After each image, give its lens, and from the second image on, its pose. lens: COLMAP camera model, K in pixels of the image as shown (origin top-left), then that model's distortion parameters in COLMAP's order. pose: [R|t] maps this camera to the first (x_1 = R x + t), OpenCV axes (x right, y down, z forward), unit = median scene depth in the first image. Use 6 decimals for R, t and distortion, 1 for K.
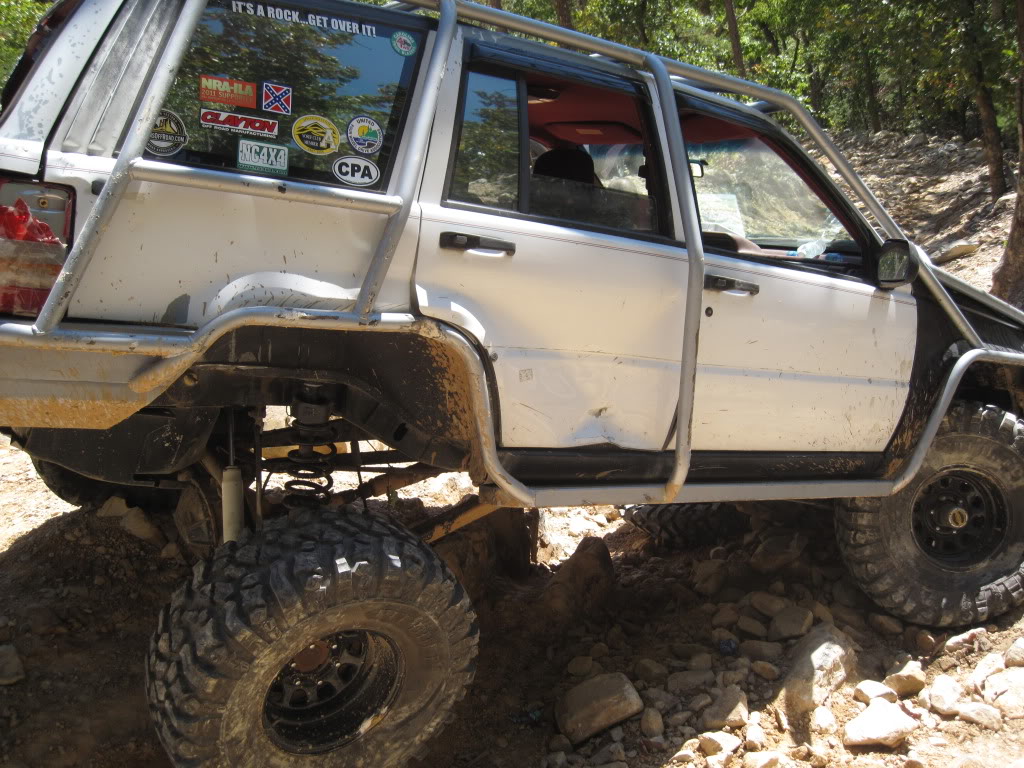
lens RADIAL K [[1106.0, 0, 512.0], [0, 1106.0, 384.0], [0, 0, 1]] dist [-0.149756, 0.106158]
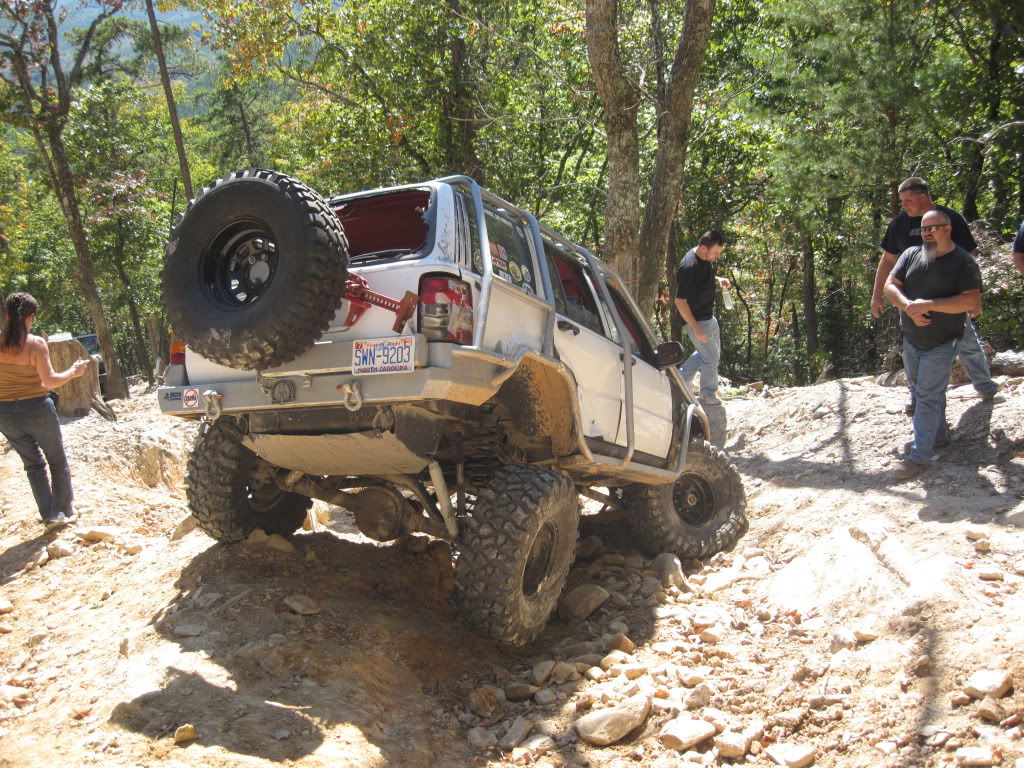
lens RADIAL K [[1106.0, 0, 512.0], [0, 1106.0, 384.0], [0, 0, 1]] dist [-0.149756, 0.106158]
pose [[0.840592, -0.028439, 0.540922, -1.056364], [0.147064, 0.973093, -0.177377, 0.275513], [-0.521323, 0.228652, 0.822156, -0.515367]]
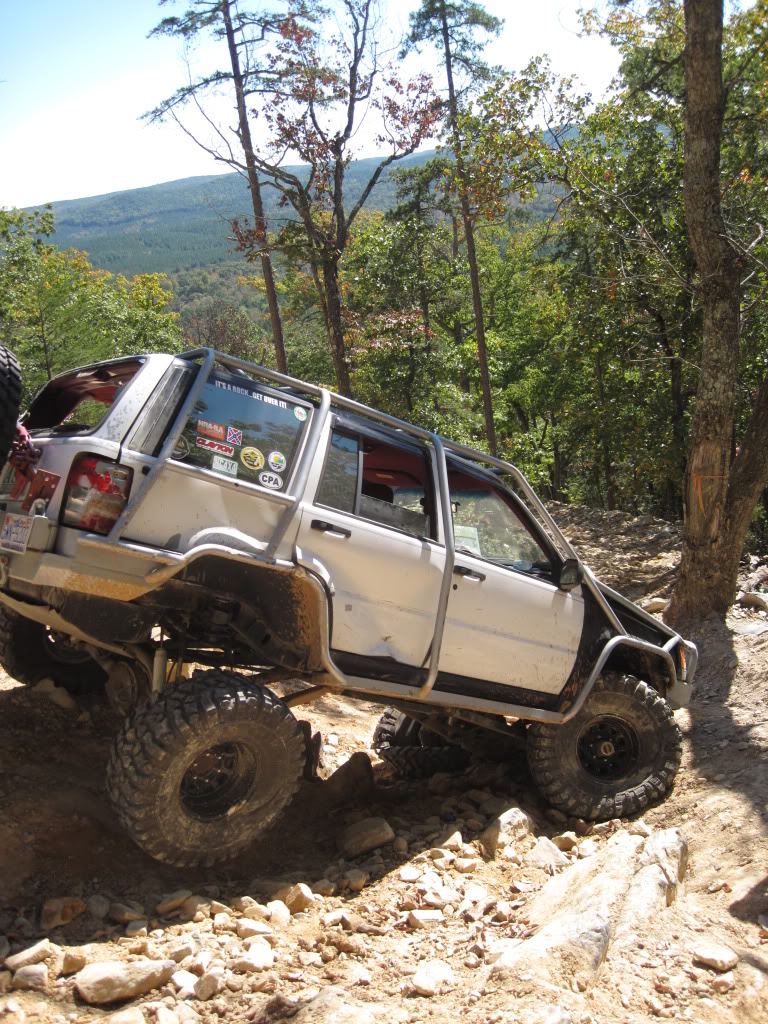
lens RADIAL K [[1106.0, 0, 384.0], [0, 1106.0, 512.0], [0, 0, 1]] dist [-0.149756, 0.106158]
pose [[0.988237, 0.107627, 0.108648, -0.123450], [-0.083875, 0.975492, -0.203420, 0.174379], [-0.127879, 0.191914, 0.973045, -0.647562]]
